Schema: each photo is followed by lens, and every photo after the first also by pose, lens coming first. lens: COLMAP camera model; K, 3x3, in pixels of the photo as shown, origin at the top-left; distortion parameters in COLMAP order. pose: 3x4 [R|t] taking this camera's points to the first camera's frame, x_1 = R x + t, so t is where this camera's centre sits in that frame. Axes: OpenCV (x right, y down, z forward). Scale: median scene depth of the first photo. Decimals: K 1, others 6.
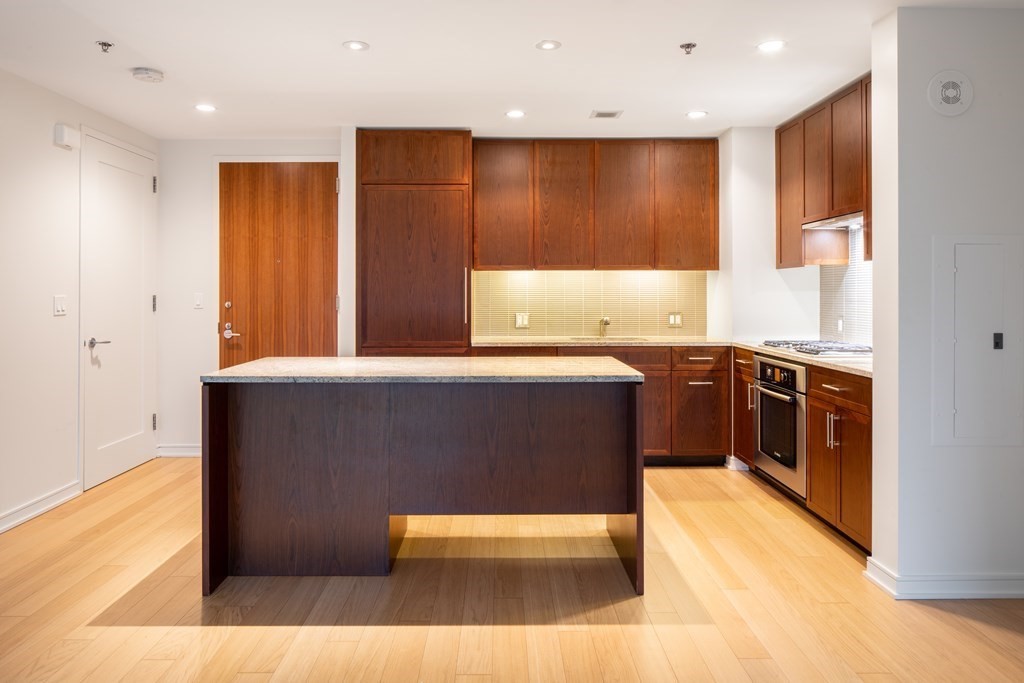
lens RADIAL K [[692.7, 0, 508.2], [0, 692.7, 287.1], [0, 0, 1]] dist [0.001378, -0.000819]
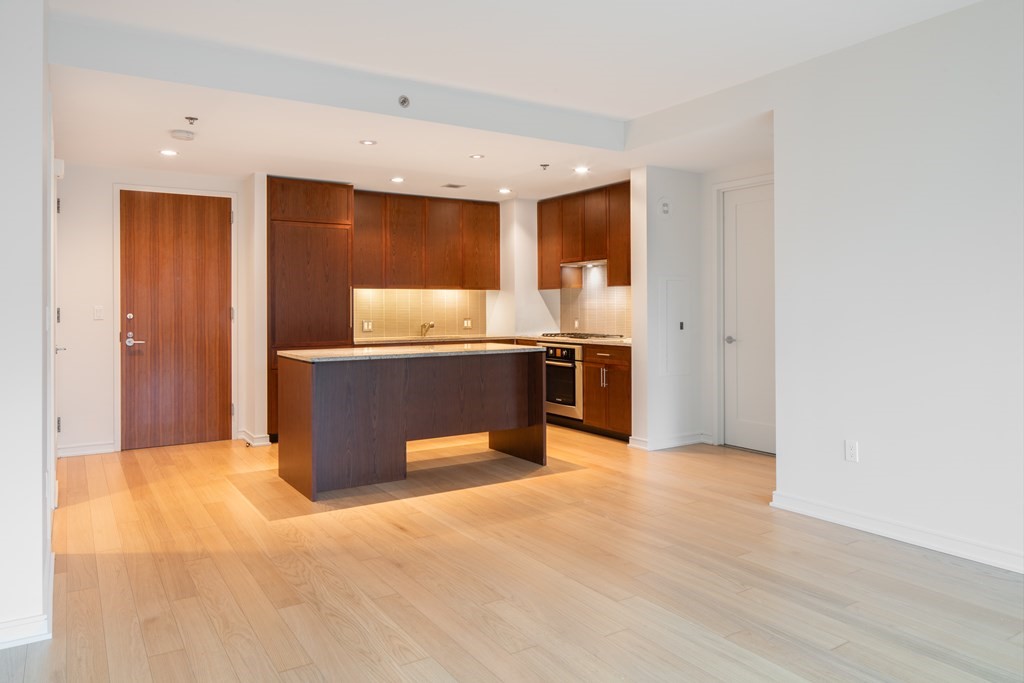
lens RADIAL K [[692.7, 0, 508.2], [0, 692.7, 287.1], [0, 0, 1]] dist [0.001378, -0.000819]
pose [[0.847029, 0.012318, 0.531404, -0.486722], [0.000127, 0.999727, -0.023376, 0.004663], [-0.531547, 0.019868, 0.846796, -0.291125]]
